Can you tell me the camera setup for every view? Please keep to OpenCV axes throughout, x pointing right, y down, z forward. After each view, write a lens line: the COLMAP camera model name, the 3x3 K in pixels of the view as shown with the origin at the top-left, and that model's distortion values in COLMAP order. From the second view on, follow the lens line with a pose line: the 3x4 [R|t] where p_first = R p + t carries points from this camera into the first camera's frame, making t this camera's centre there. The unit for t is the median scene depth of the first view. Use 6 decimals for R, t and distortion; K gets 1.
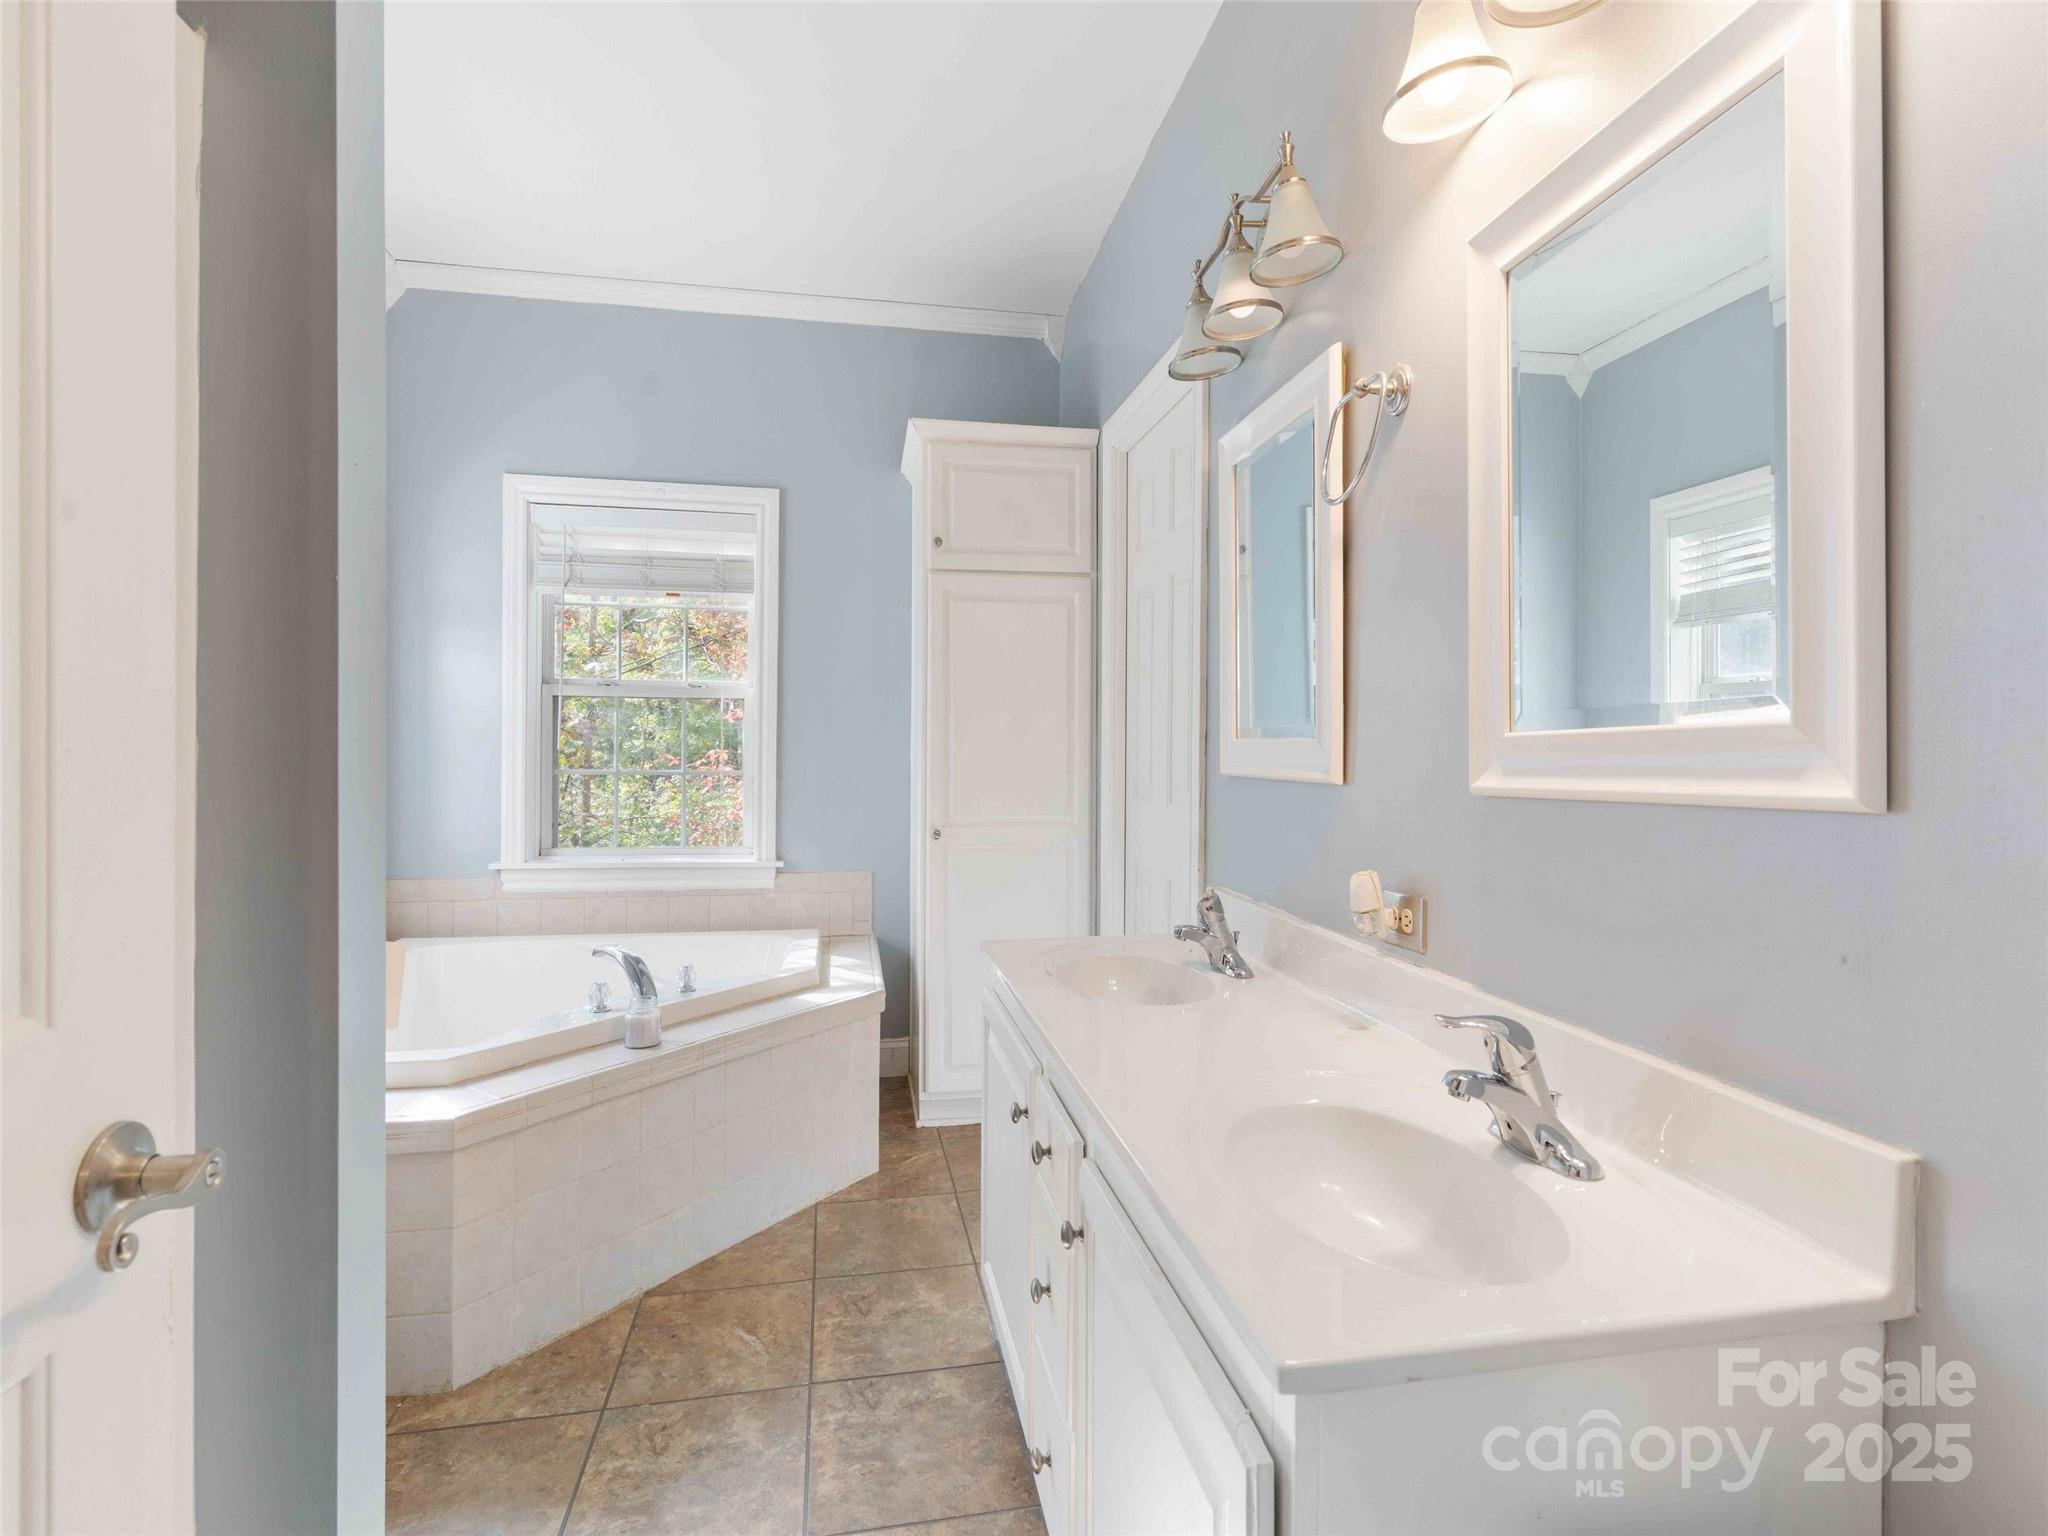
lens RADIAL K [[990.1, 0, 1025.1], [0, 990.1, 748.0], [0, 0, 1]] dist [-0.000198, -0.000564]
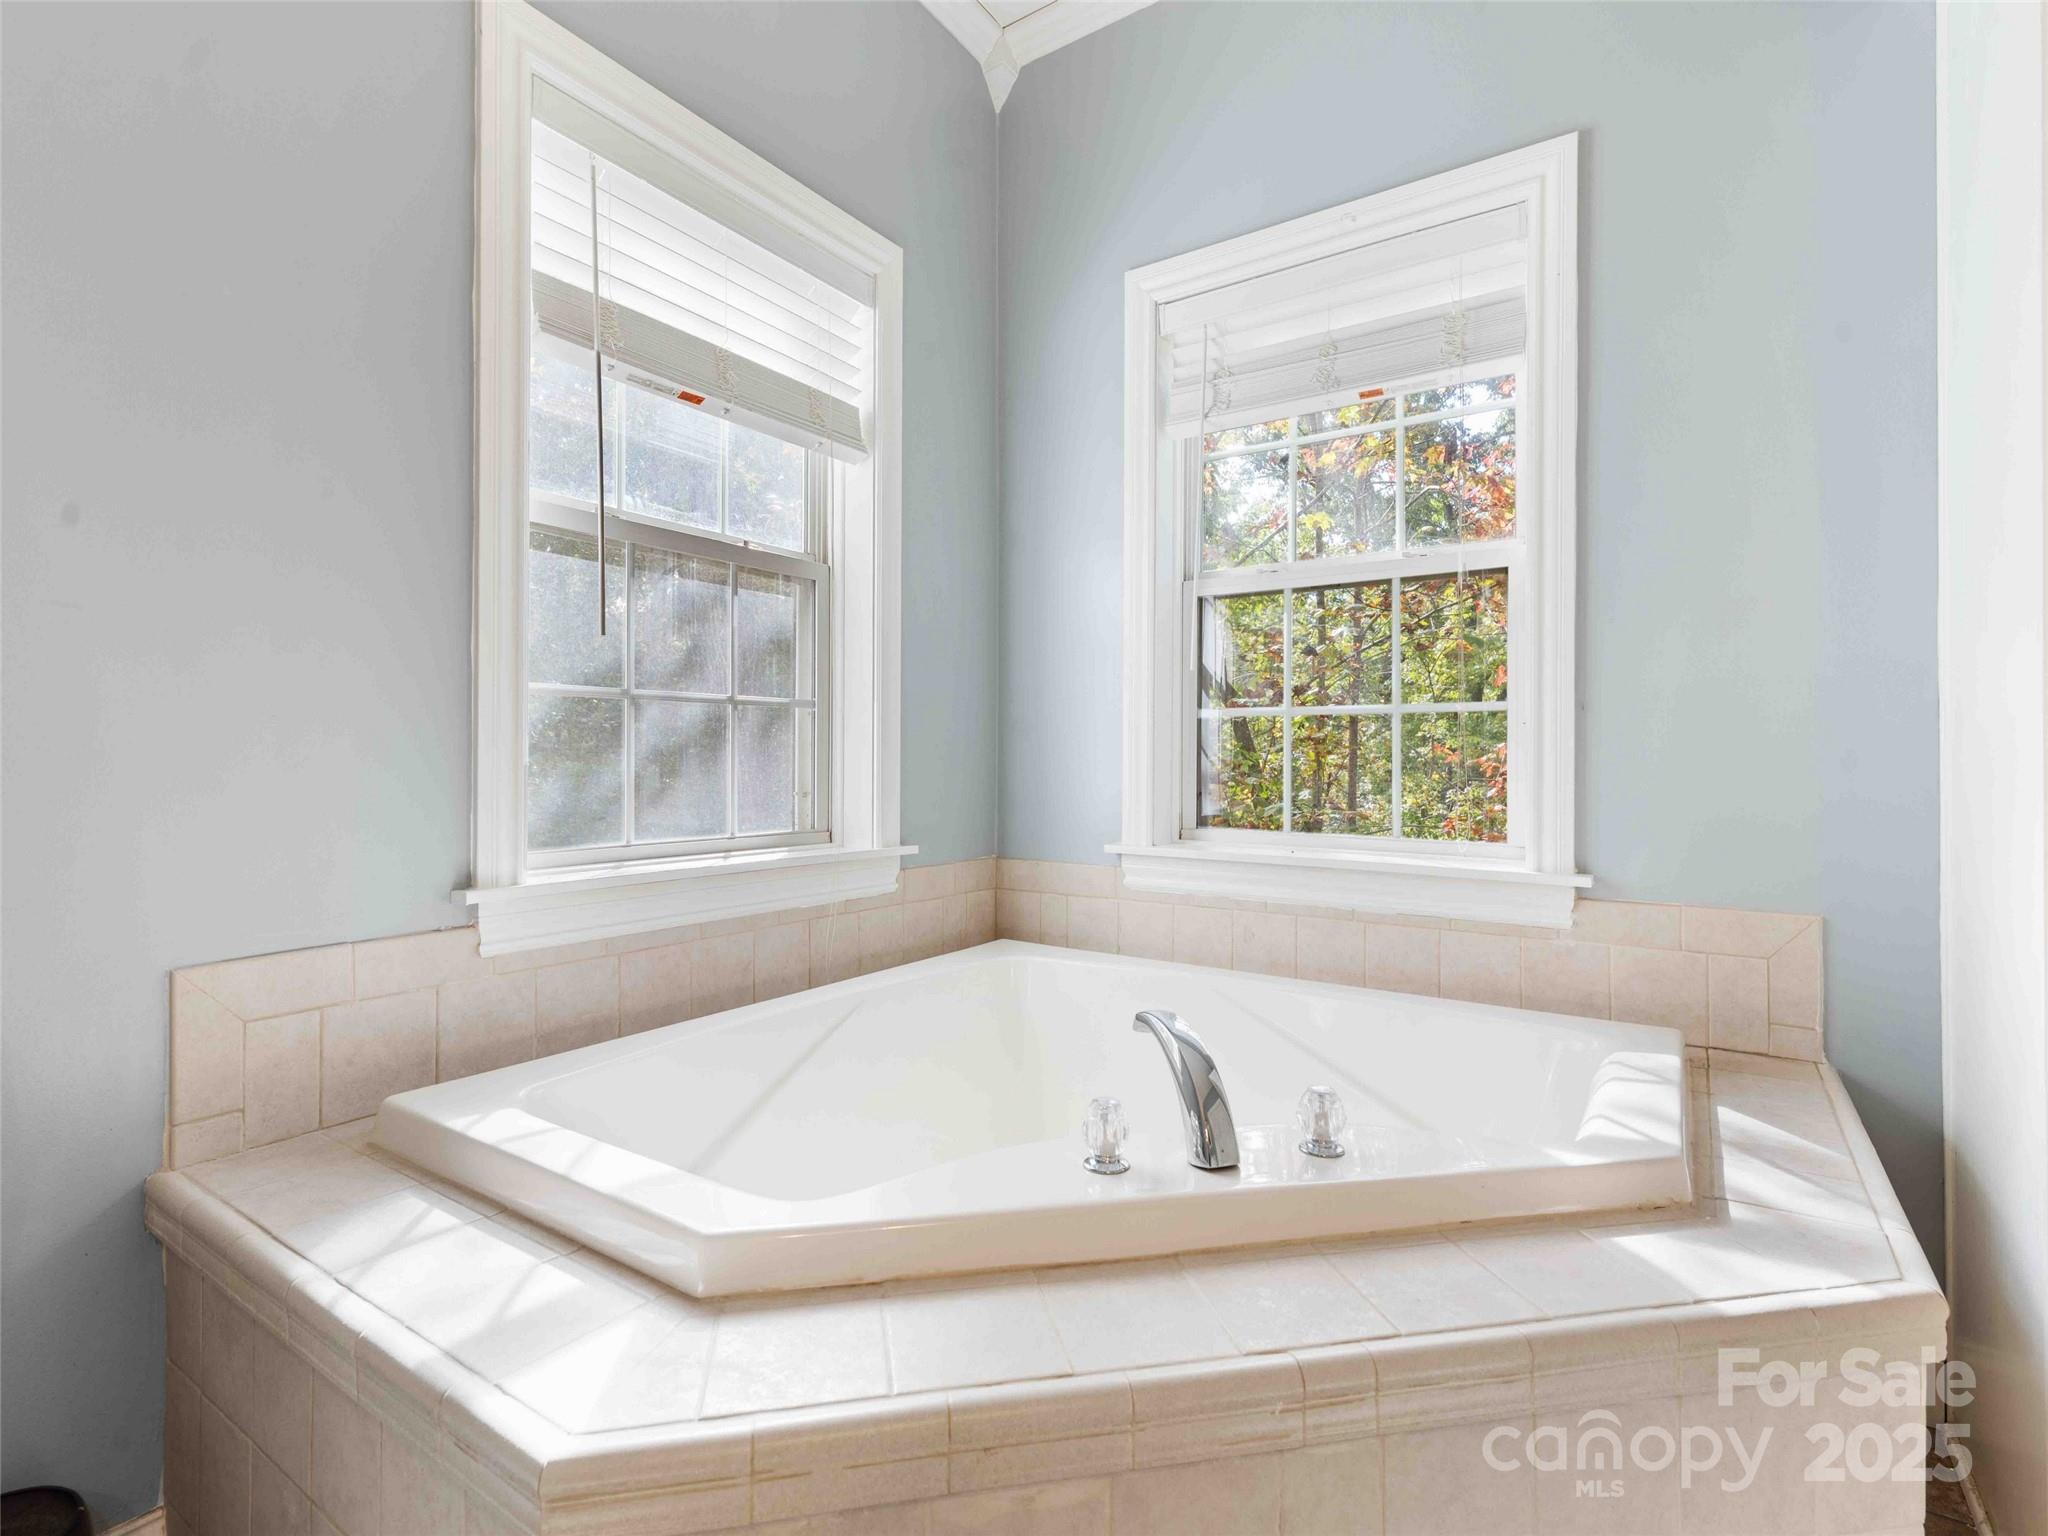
lens RADIAL K [[990.1, 0, 1011.8], [0, 990.1, 756.1], [0, 0, 1]] dist [-0.000198, -0.000564]
pose [[0.710564, -0.007217, -0.703595, -0.104439], [-0.001153, 0.999934, -0.011421, 0.062209], [0.703631, 0.008926, 0.710509, 0.456638]]
